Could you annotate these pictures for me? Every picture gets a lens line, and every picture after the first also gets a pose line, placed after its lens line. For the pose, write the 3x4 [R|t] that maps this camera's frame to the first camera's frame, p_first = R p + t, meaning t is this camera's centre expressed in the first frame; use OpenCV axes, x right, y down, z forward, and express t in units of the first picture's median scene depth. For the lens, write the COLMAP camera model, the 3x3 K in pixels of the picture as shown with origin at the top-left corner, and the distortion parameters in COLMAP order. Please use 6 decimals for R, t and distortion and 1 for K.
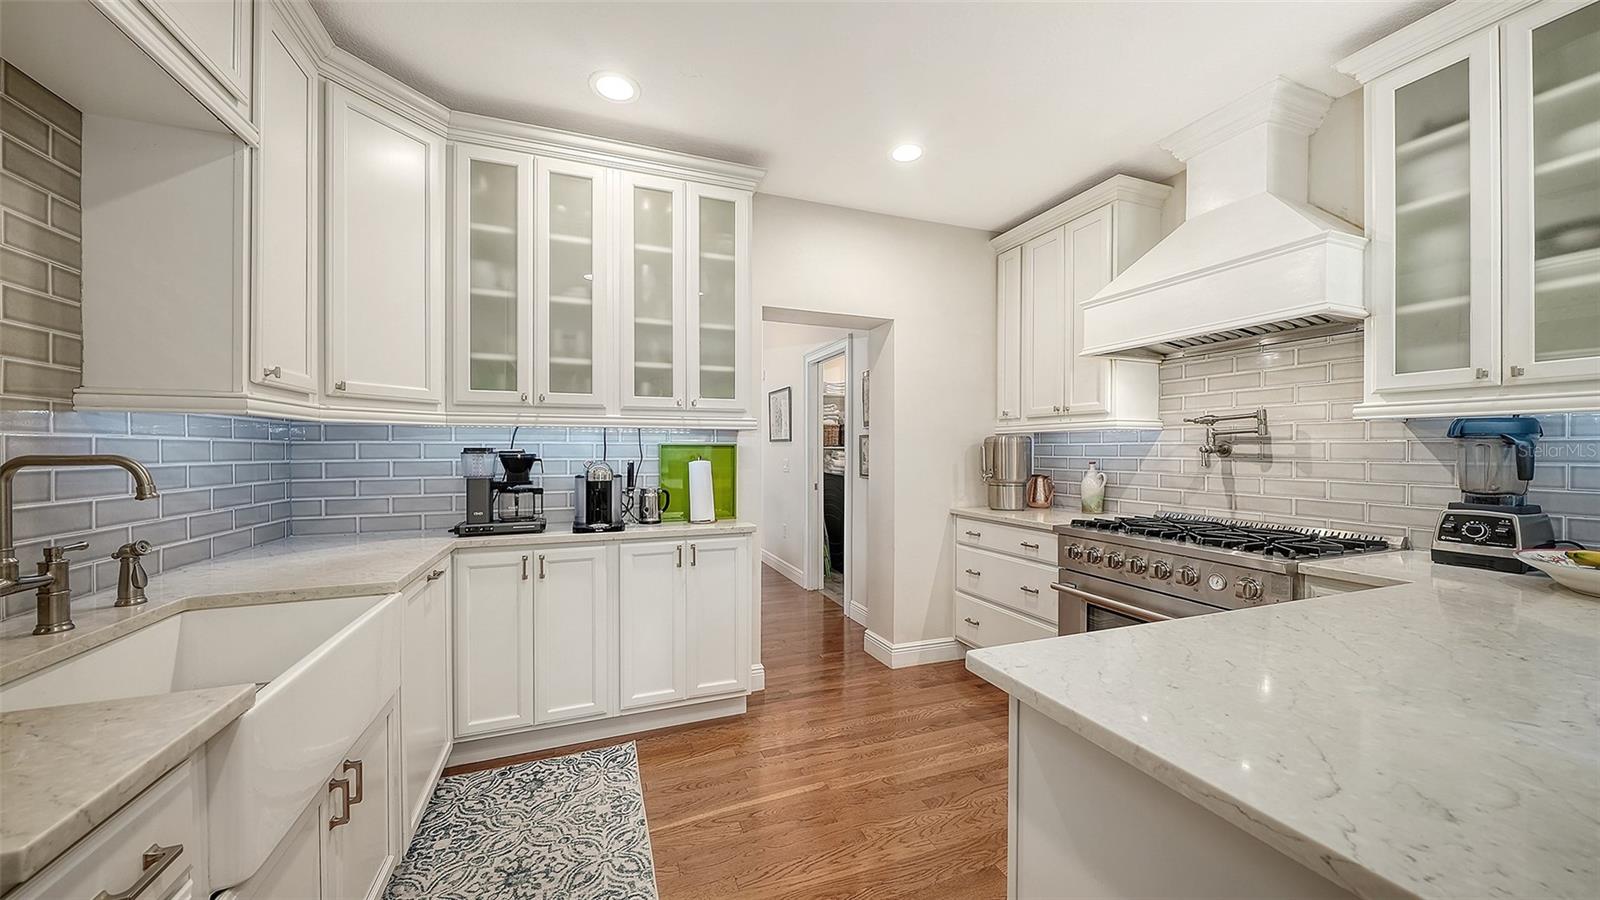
lens RADIAL K [[562.3, 0, 807.8], [0, 562.3, 430.6], [0, 0, 1]] dist [-0.000533, -0.000124]
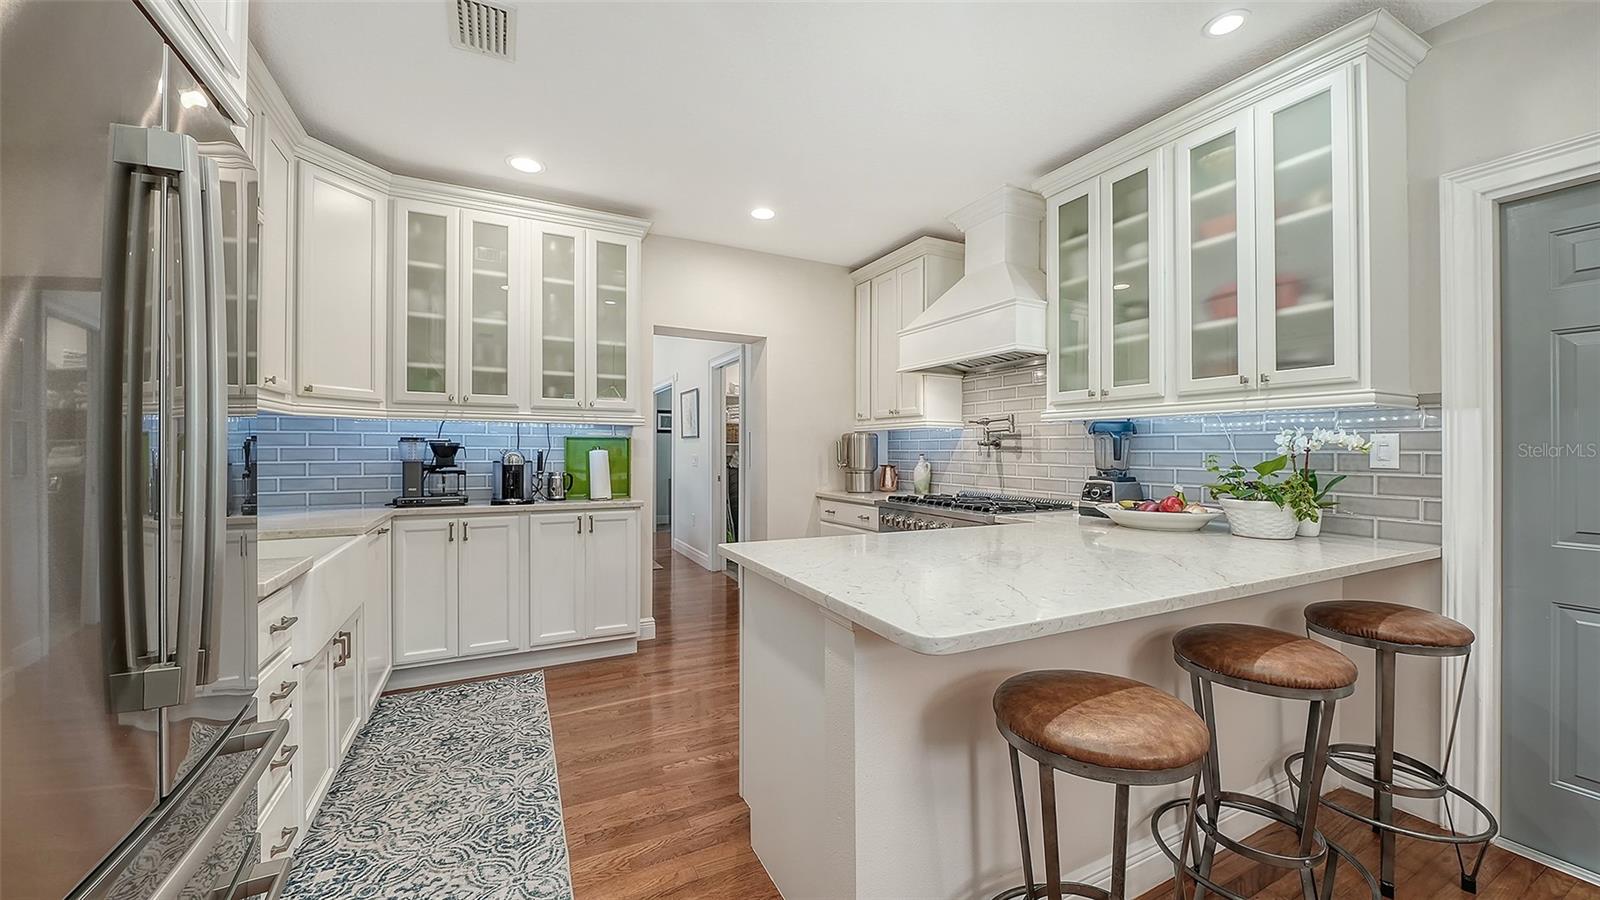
lens RADIAL K [[583.2, 0, 811.5], [0, 583.2, 438.3], [0, 0, 1]] dist [-0.007550, -0.000010]
pose [[0.993894, 0.007465, 0.110082, 0.147030], [-0.008868, 0.999886, 0.012257, 0.008549], [-0.109978, -0.013159, 0.993847, -0.362750]]
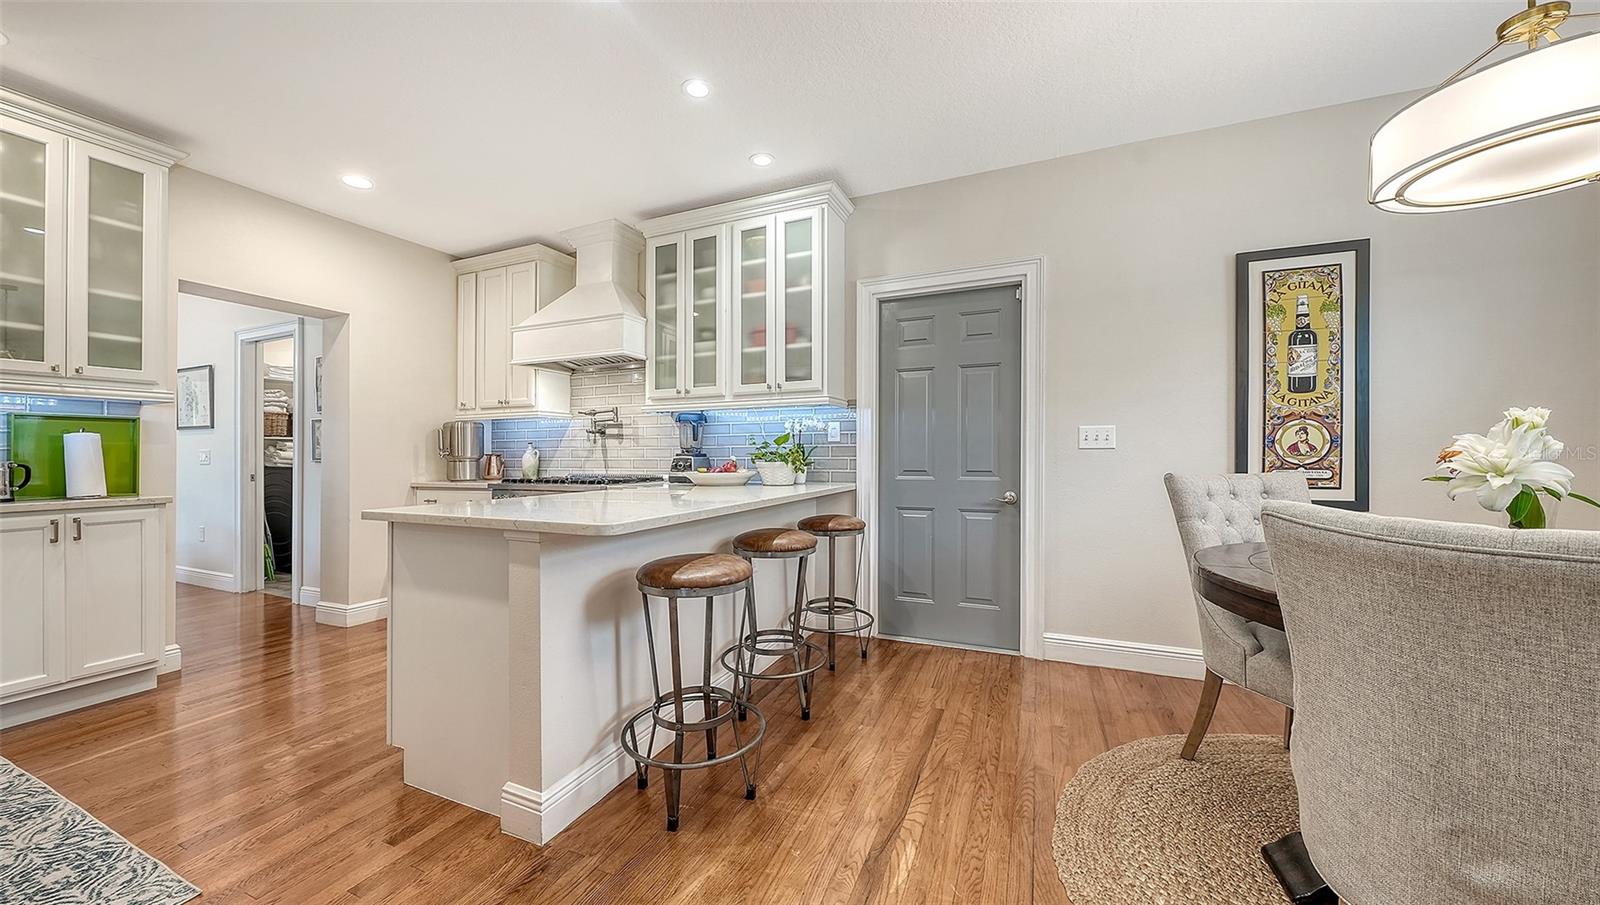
lens RADIAL K [[559.0, 0, 788.1], [0, 559.0, 448.9], [0, 0, 1]] dist [-0.002386, -0.000384]
pose [[0.710088, 0.001162, 0.704111, -0.011376], [-0.016962, 0.999737, 0.015457, 0.051525], [-0.703908, -0.022919, 0.709921, -0.540261]]
